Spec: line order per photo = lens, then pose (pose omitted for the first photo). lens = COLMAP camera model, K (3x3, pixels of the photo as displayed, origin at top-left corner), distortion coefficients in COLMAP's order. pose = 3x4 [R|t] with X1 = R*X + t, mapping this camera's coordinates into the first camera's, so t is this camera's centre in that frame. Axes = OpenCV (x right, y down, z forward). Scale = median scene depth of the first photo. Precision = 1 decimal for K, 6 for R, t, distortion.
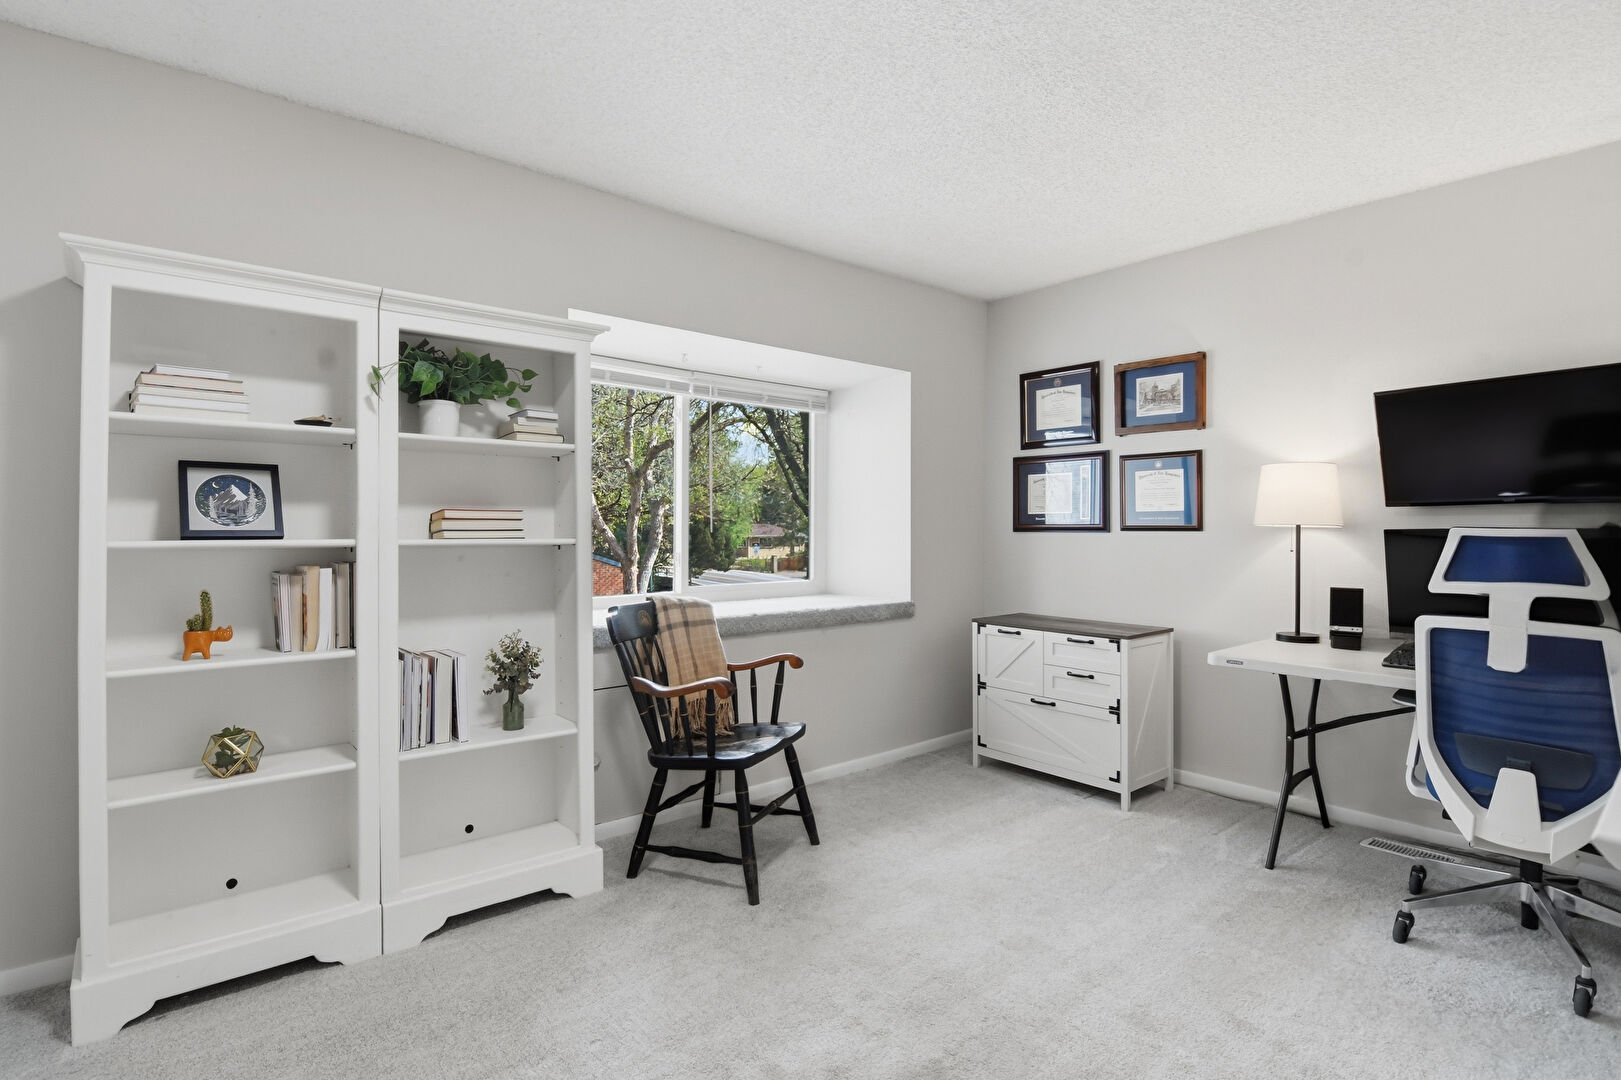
lens RADIAL K [[843.2, 0, 798.8], [0, 843.2, 536.2], [0, 0, 1]] dist [-0.006480, -0.008187]
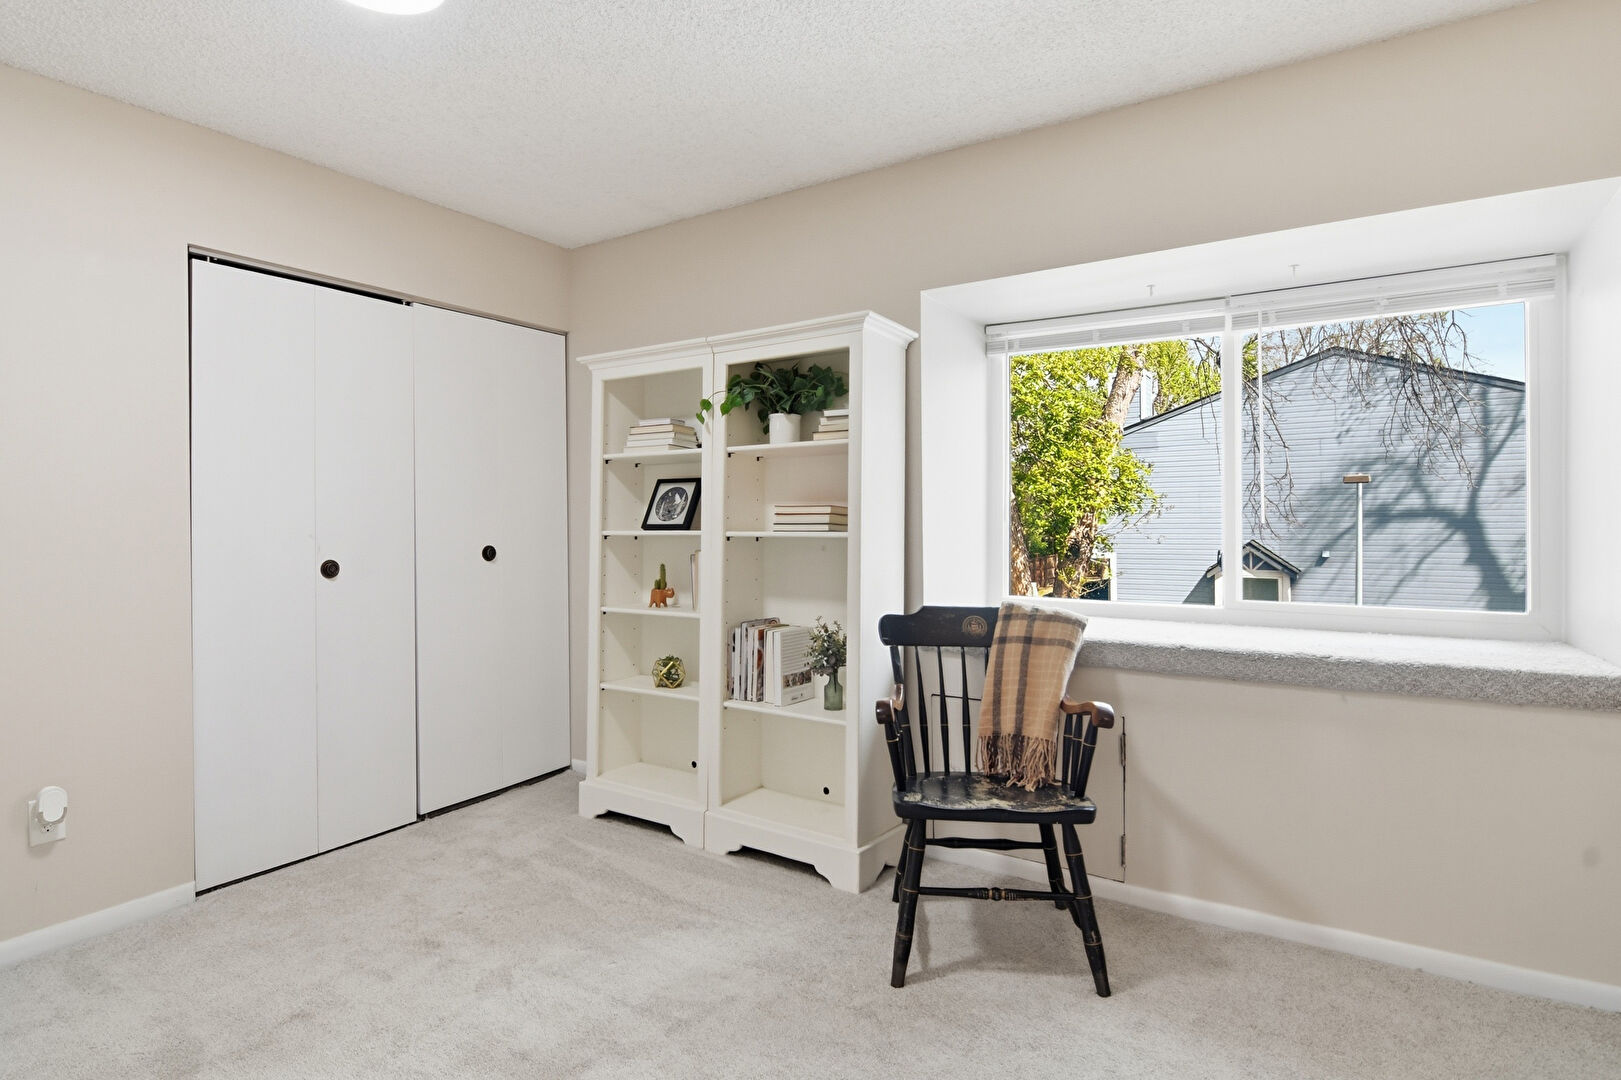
lens RADIAL K [[843.2, 0, 799.4], [0, 843.2, 533.9], [0, 0, 1]] dist [-0.006480, -0.008187]
pose [[0.258975, 0.012230, -0.965806, 0.770796], [-0.003098, 0.999925, 0.011832, -0.007019], [0.965879, -0.000072, 0.258994, 0.773200]]
